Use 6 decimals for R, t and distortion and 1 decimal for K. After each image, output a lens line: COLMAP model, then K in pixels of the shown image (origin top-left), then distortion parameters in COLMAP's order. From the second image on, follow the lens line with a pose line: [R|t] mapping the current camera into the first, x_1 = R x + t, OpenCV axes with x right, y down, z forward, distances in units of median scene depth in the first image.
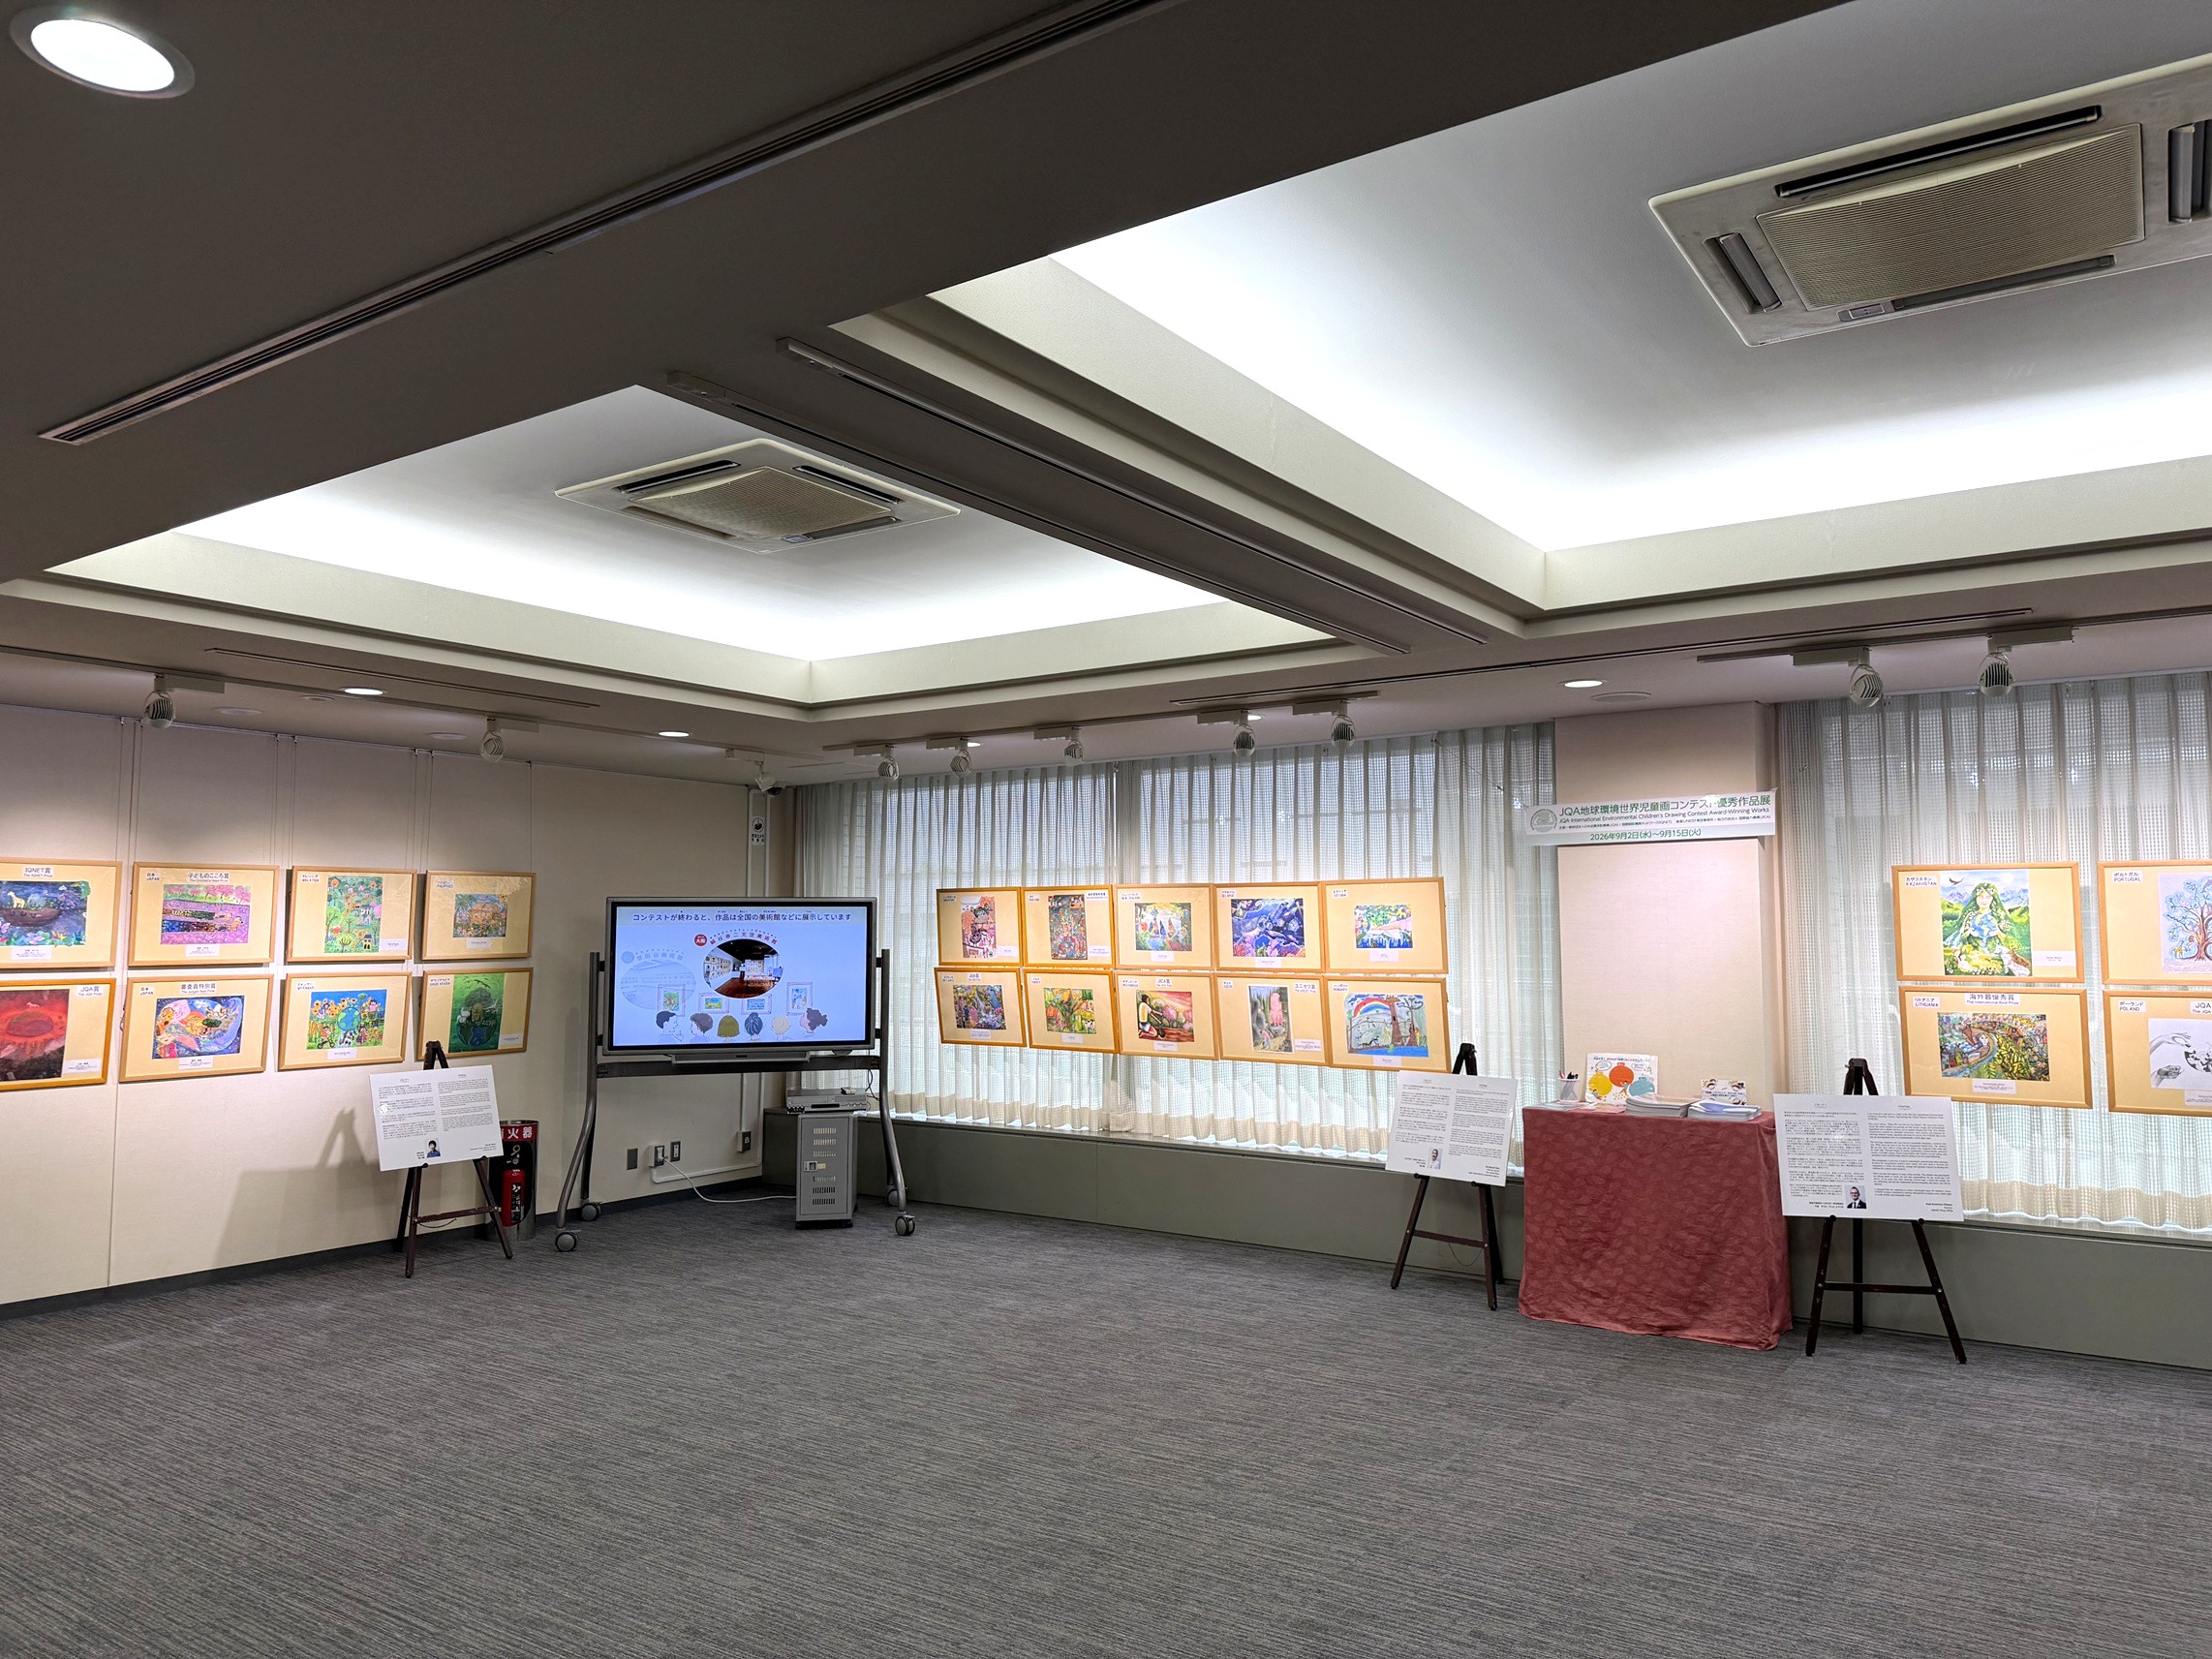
lens RADIAL K [[1581.5, 0, 1097.2], [0, 1581.5, 808.2], [0, 0, 1]] dist [0.076083, -0.061002]
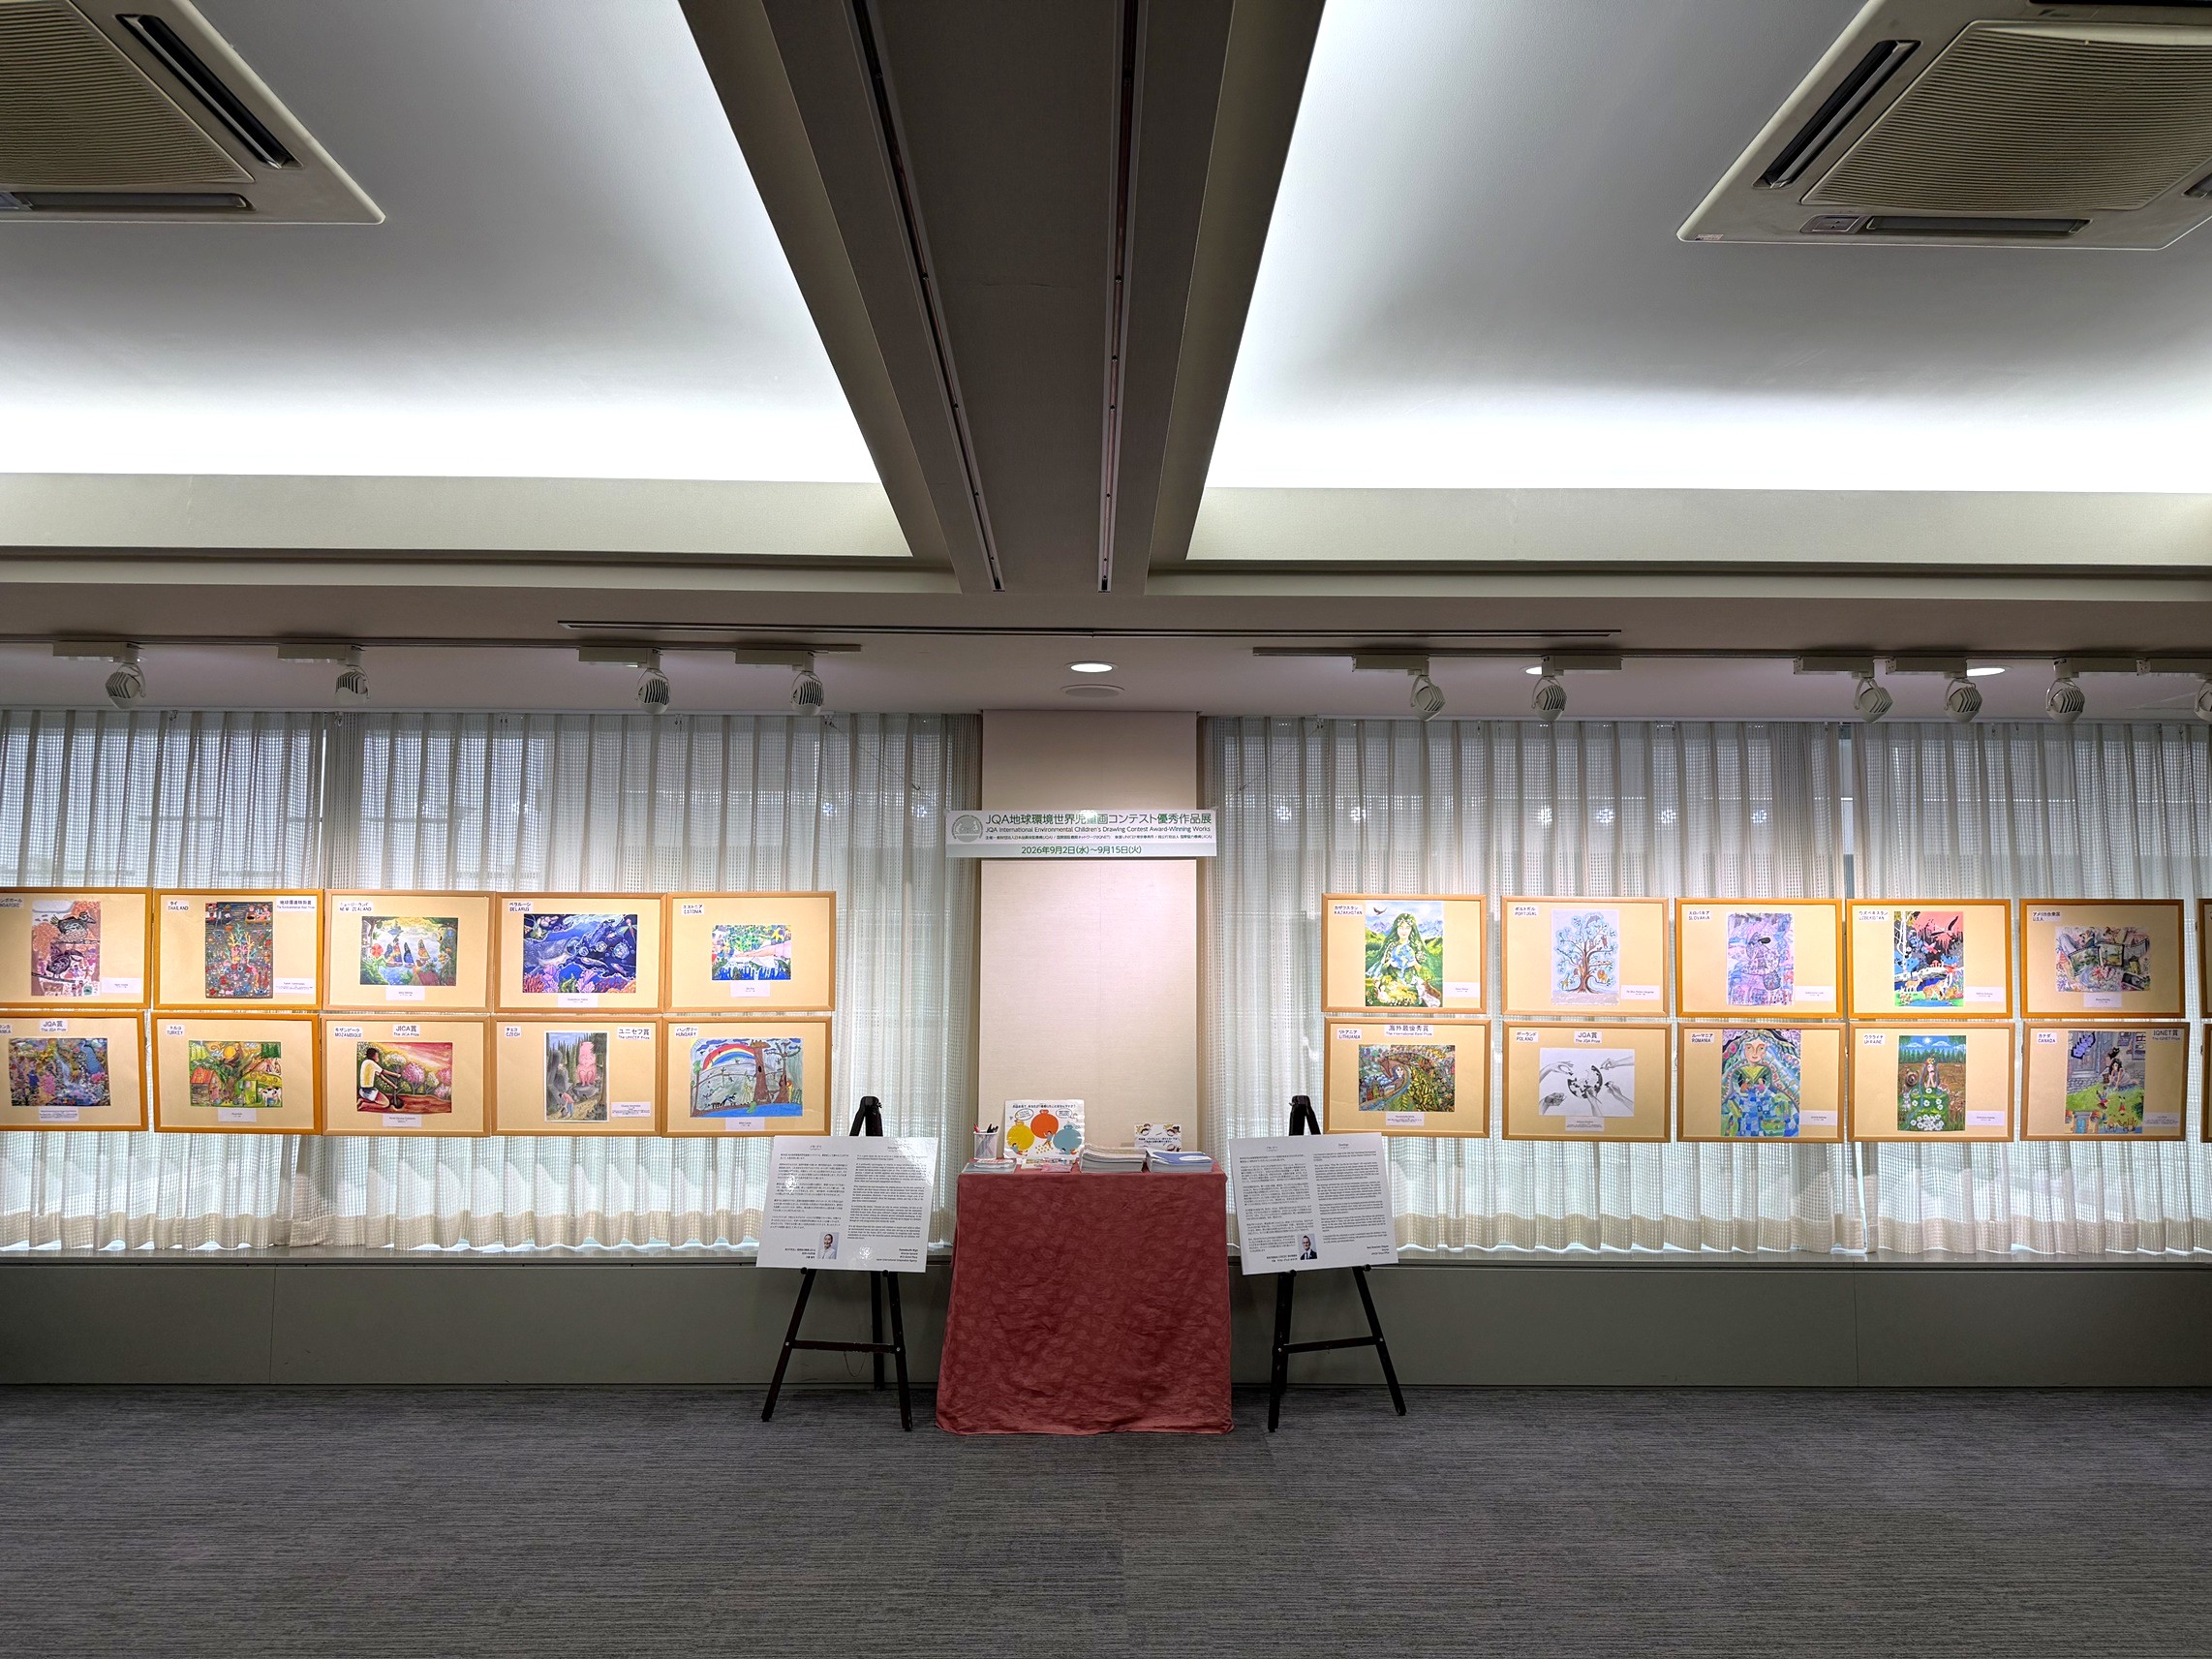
lens RADIAL K [[1581.5, 0, 1119.1], [0, 1581.5, 824.0], [0, 0, 1]] dist [0.076083, -0.061002]
pose [[0.808528, 0.057415, 0.585650, -0.159878], [-0.054544, 0.998256, -0.022565, 0.022036], [-0.585924, -0.013699, 0.810250, 0.298032]]
